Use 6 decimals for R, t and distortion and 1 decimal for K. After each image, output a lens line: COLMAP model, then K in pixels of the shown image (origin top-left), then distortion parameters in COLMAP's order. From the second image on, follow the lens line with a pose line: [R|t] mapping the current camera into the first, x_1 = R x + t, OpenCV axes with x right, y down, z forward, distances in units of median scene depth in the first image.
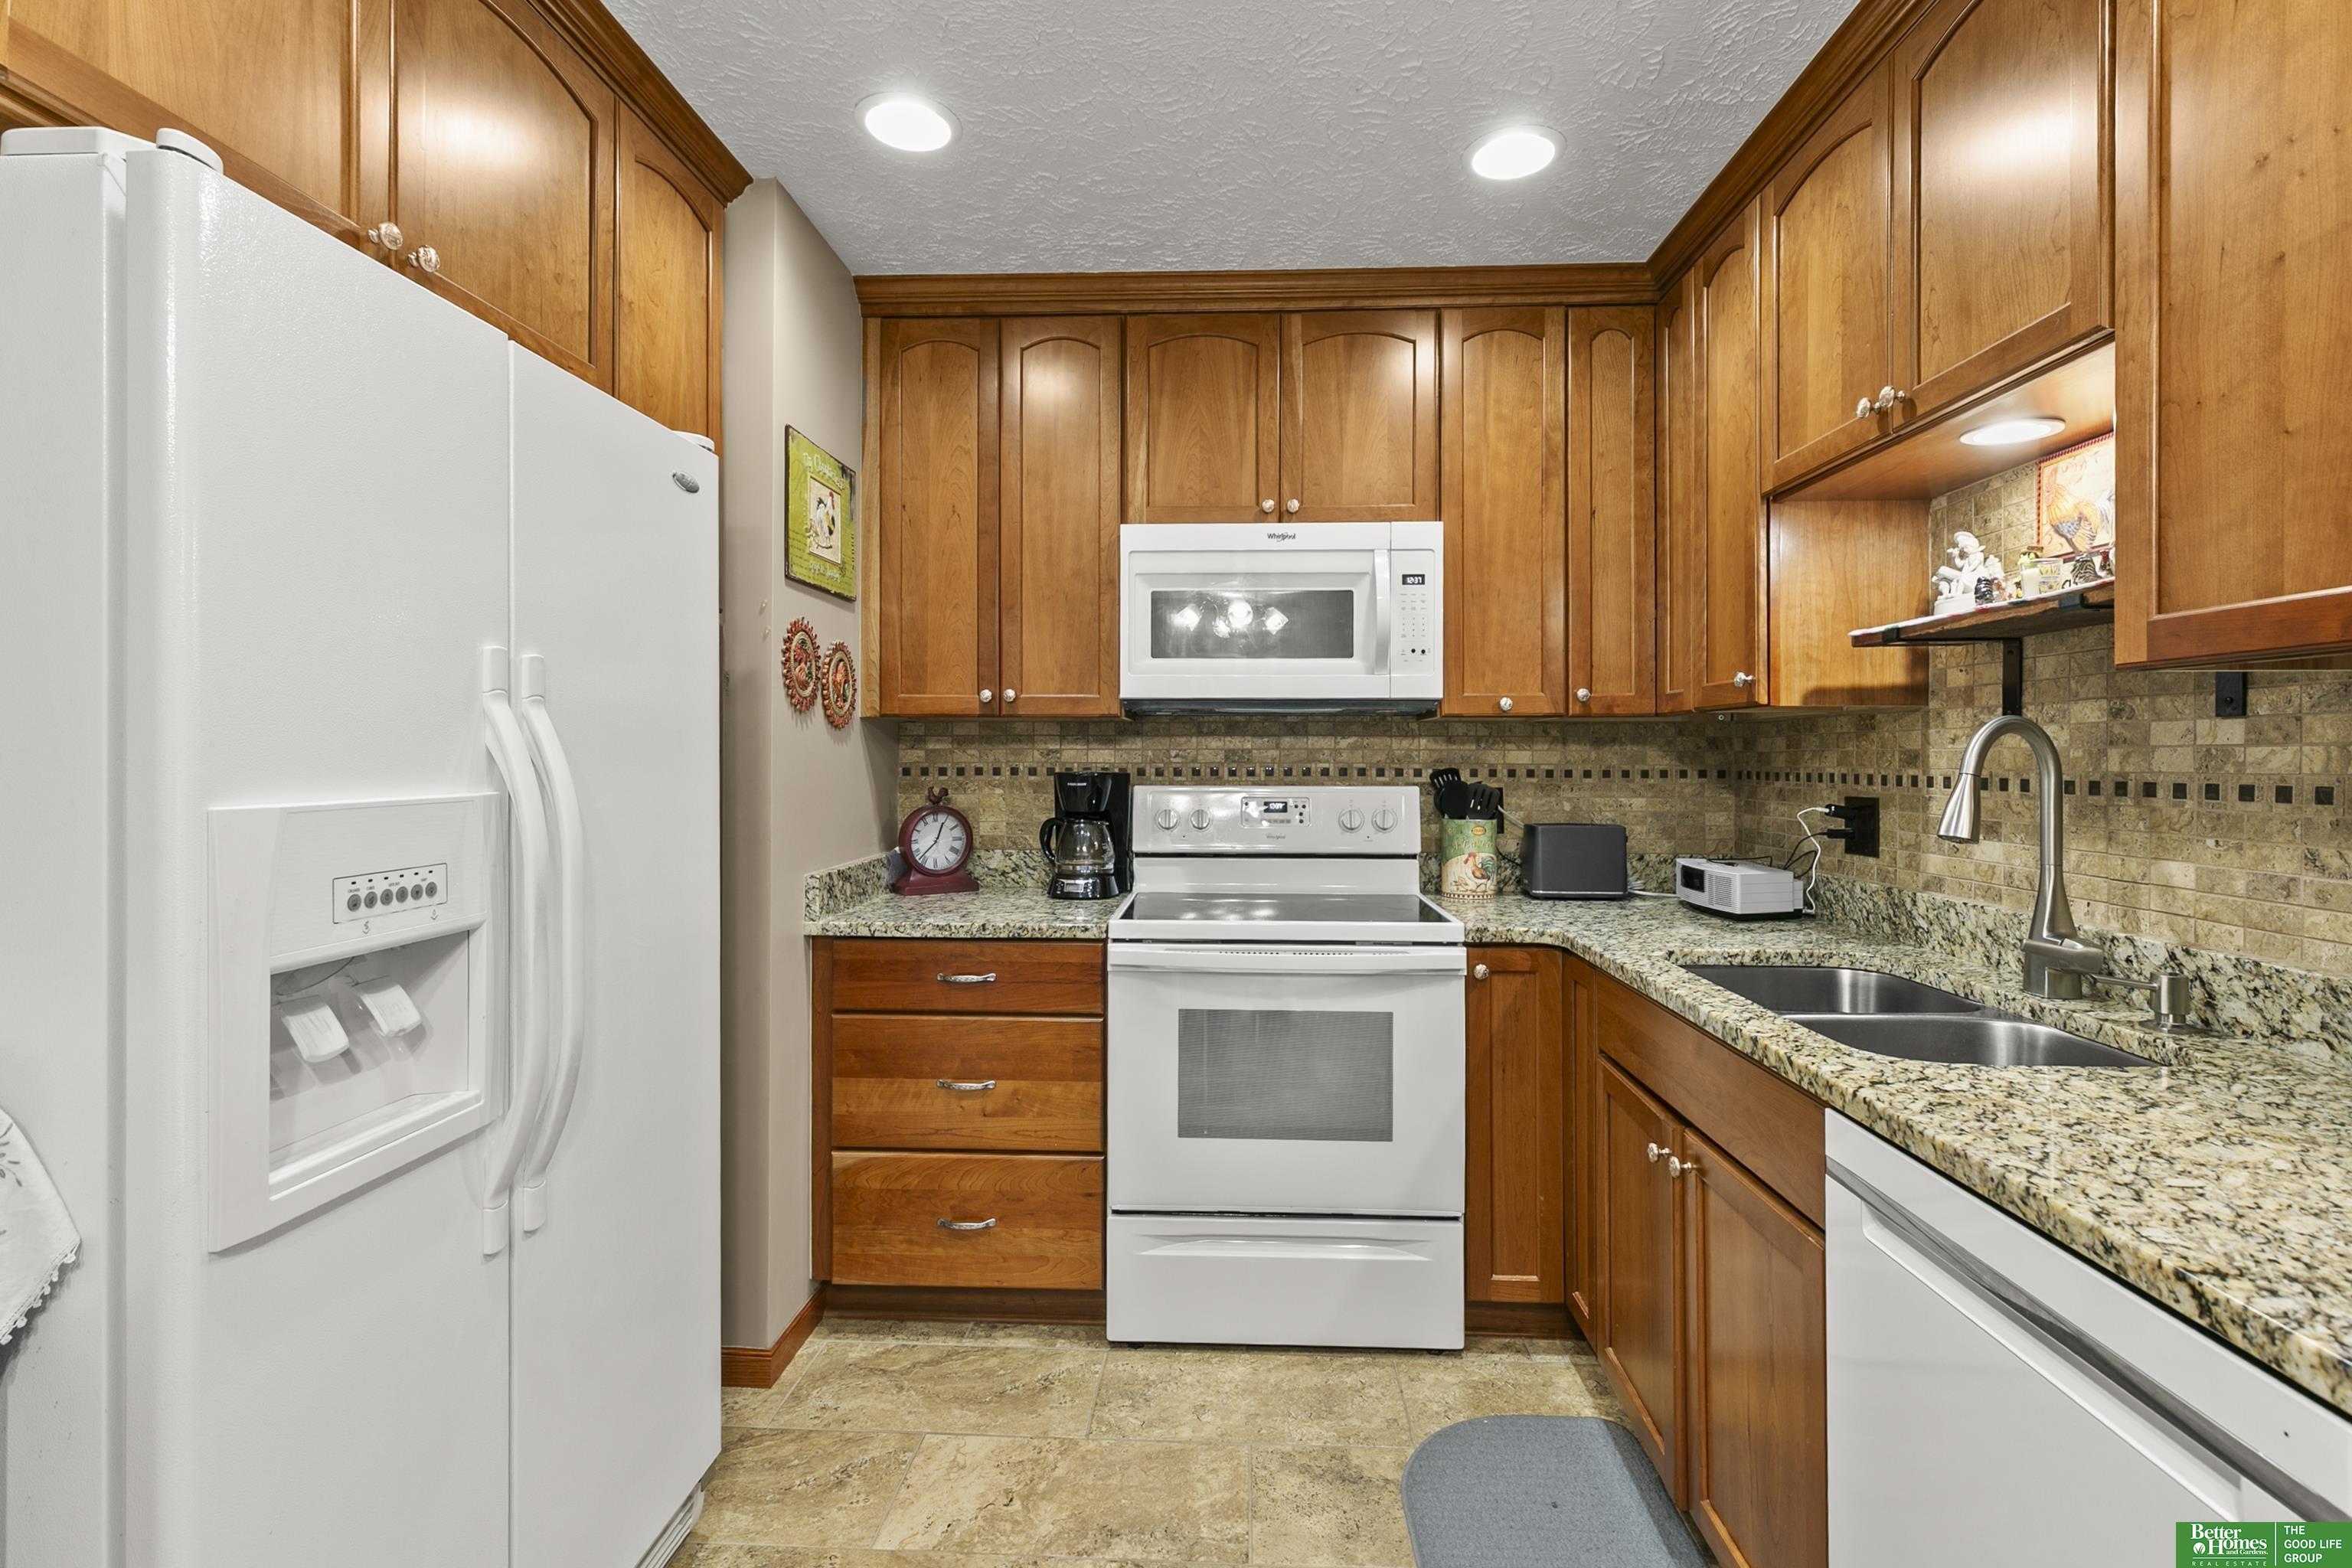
lens RADIAL K [[1089.7, 0, 1192.6], [0, 1089.7, 757.1], [0, 0, 1]] dist [0.002375, -0.000517]
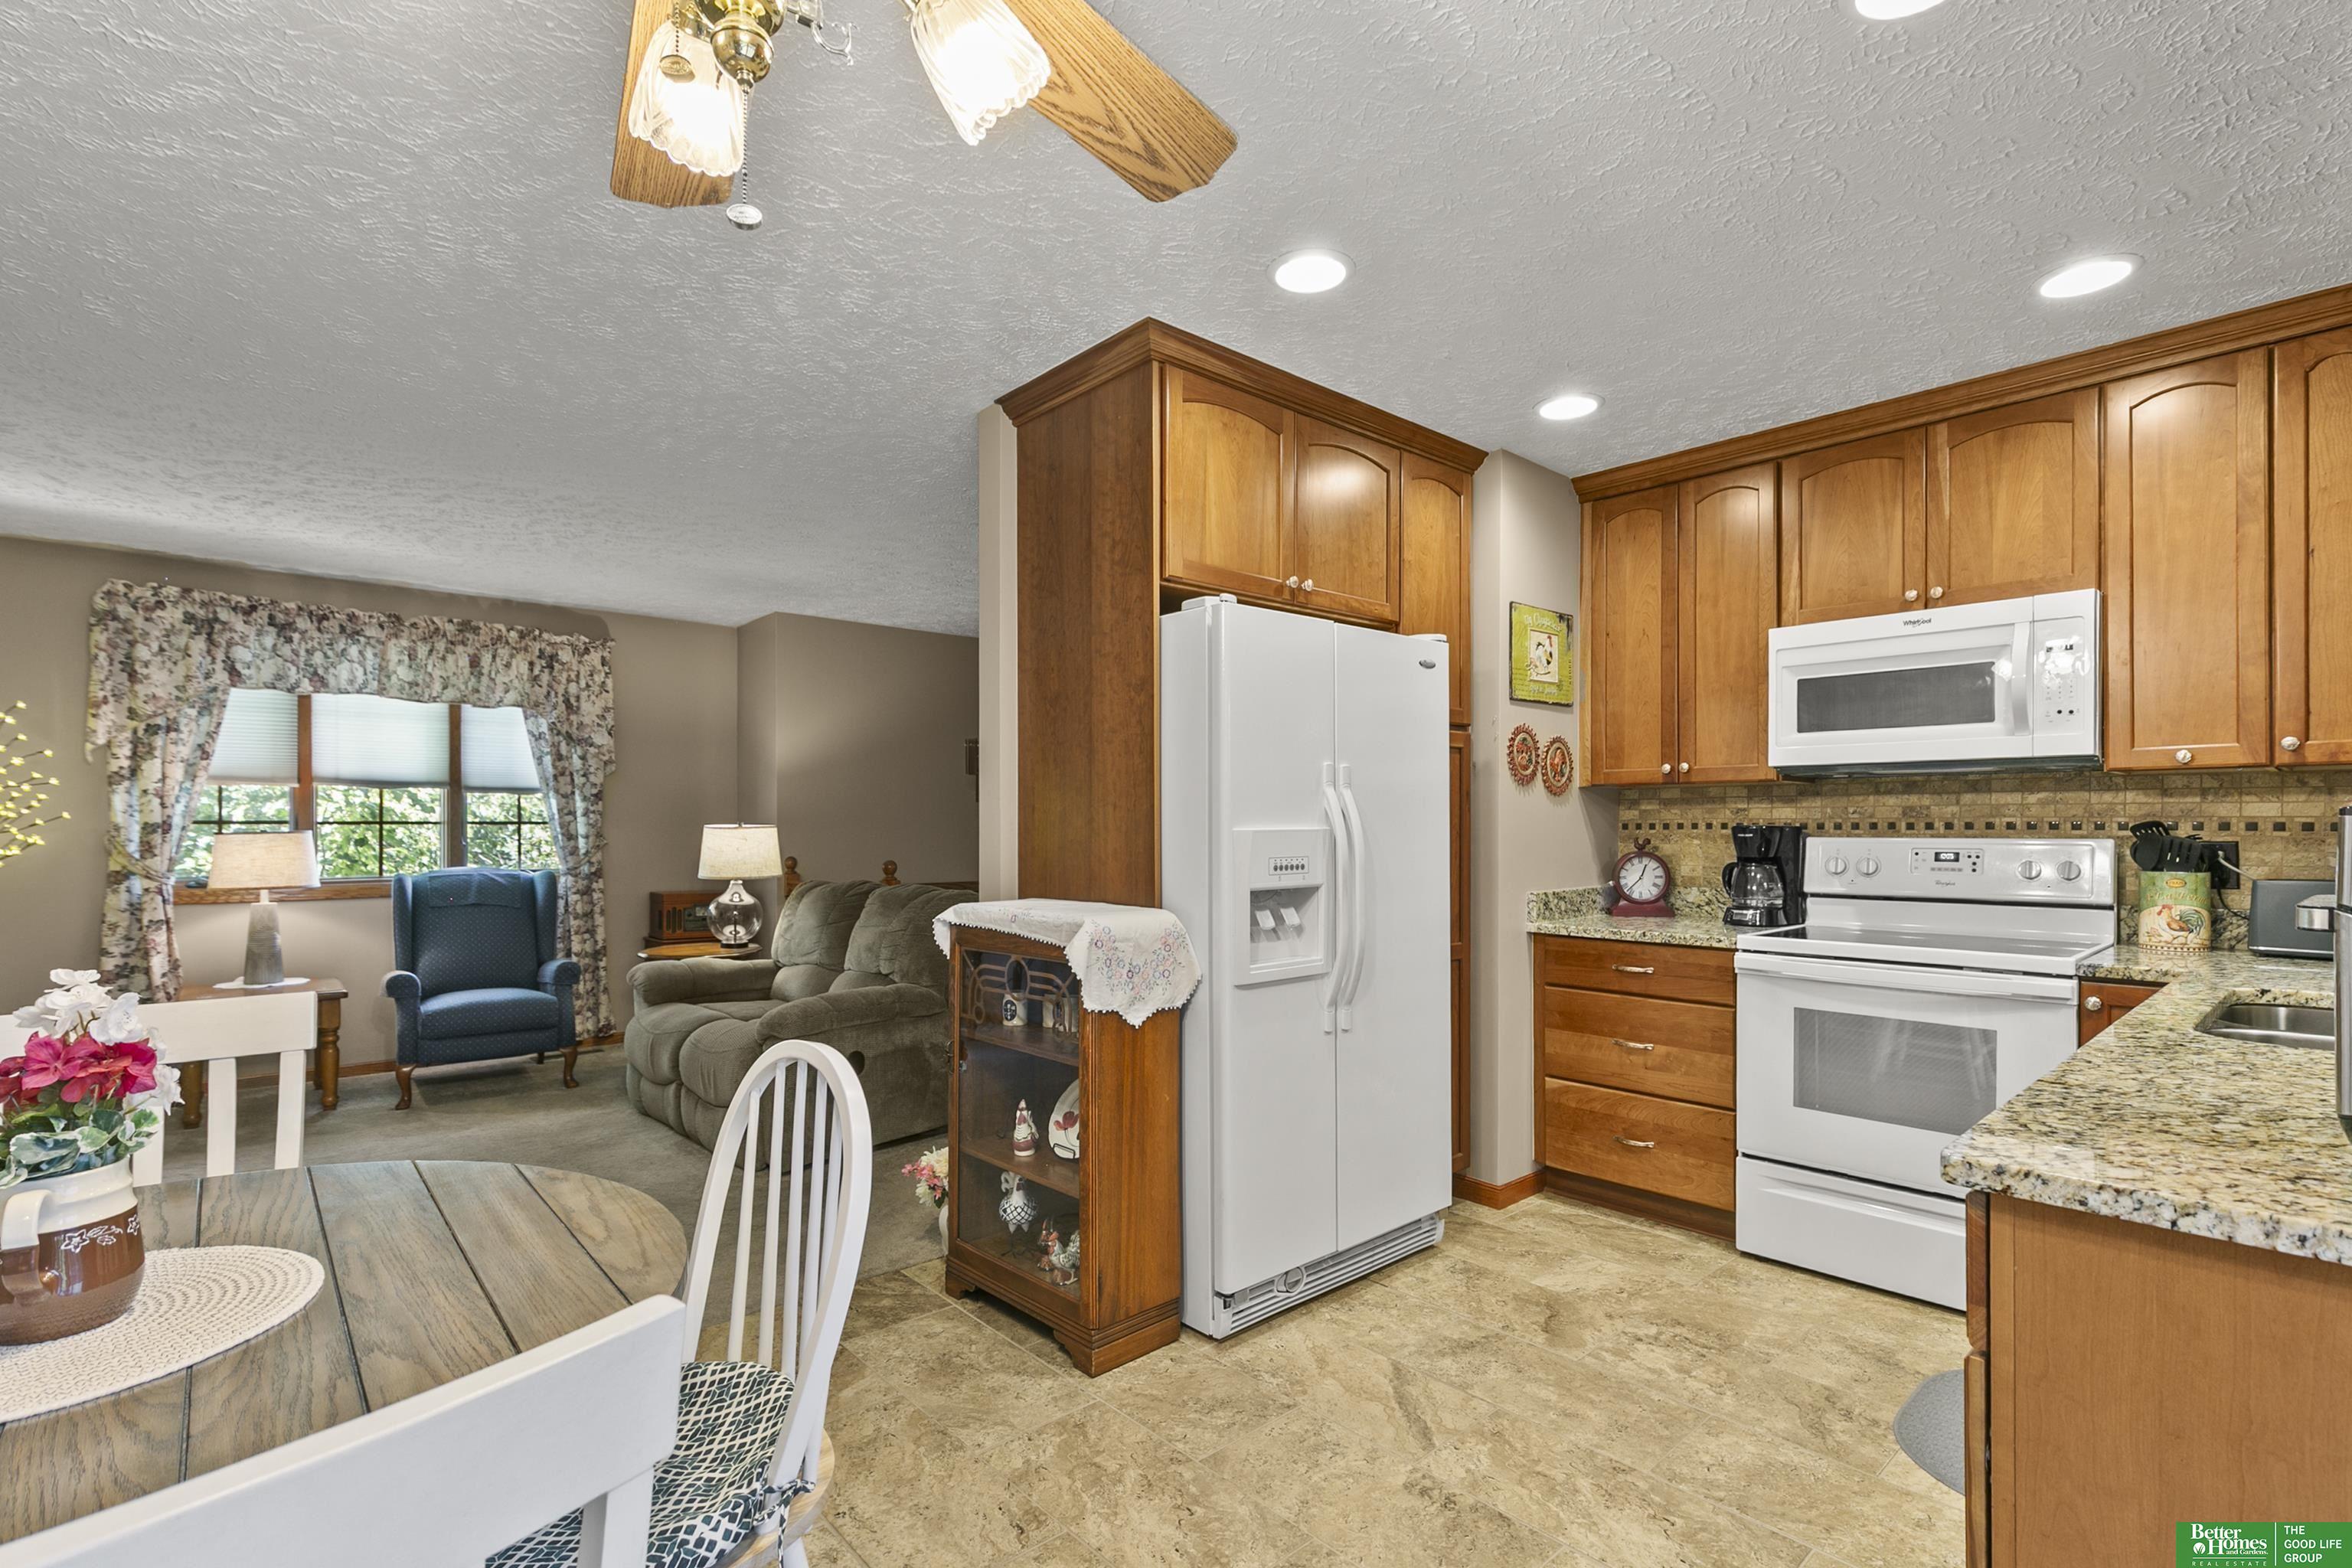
lens RADIAL K [[1094.4, 0, 1182.0], [0, 1094.4, 824.4], [0, 0, 1]] dist [0.001375, 0.000367]
pose [[0.703807, -0.003699, -0.710382, 0.392637], [0.002844, 0.999993, -0.002390, 0.015823], [0.710386, -0.000338, 0.703813, -0.419953]]
